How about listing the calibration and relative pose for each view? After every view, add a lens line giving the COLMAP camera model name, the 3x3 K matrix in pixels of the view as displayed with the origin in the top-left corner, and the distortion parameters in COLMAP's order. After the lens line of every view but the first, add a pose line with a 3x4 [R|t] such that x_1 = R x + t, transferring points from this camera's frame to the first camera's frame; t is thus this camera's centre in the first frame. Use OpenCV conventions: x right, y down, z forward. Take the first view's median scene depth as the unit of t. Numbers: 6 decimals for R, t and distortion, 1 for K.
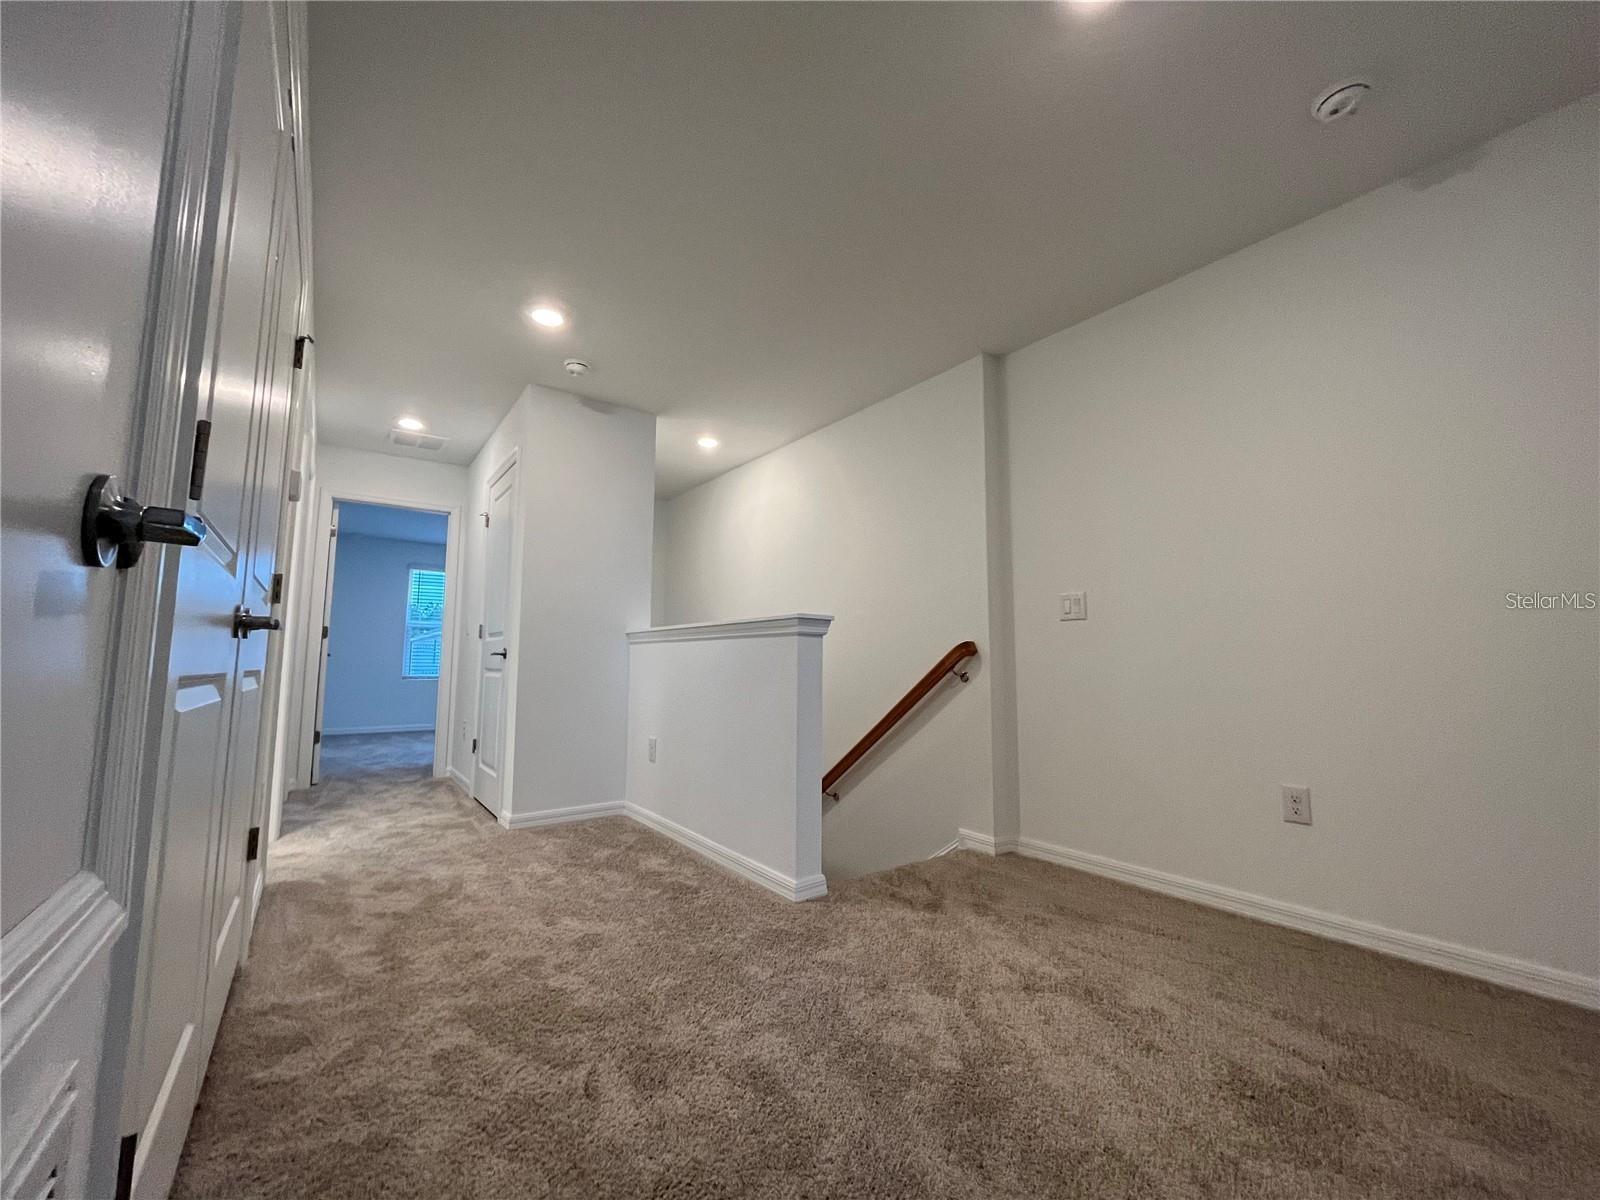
lens RADIAL K [[643.9, 0, 801.3], [0, 643.9, 598.8], [0, 0, 1]] dist [-0.003611, -0.000340]
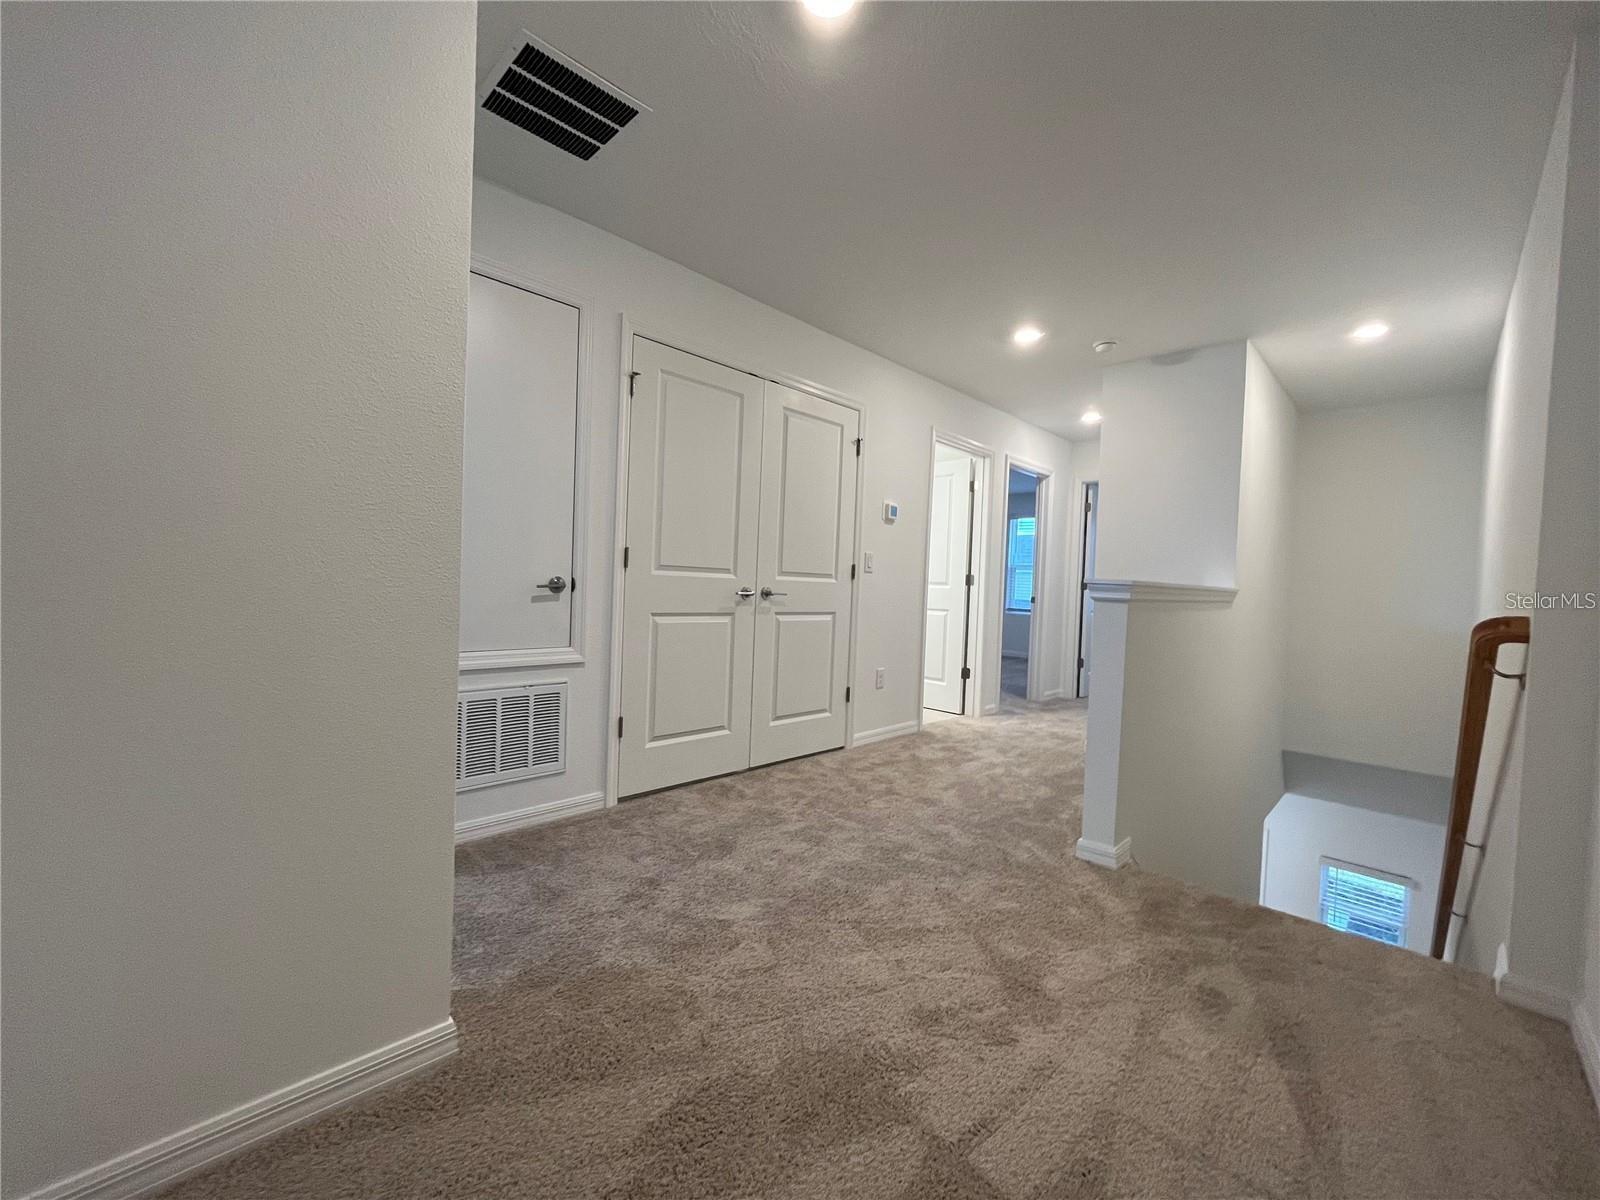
lens RADIAL K [[643.9, 0, 801.3], [0, 643.9, 598.8], [0, 0, 1]] dist [-0.003611, -0.000340]
pose [[0.167758, 0.025675, -0.985494, 0.975621], [0.059767, 0.997557, 0.036163, -0.004764], [0.984015, -0.064966, 0.165814, 0.446010]]
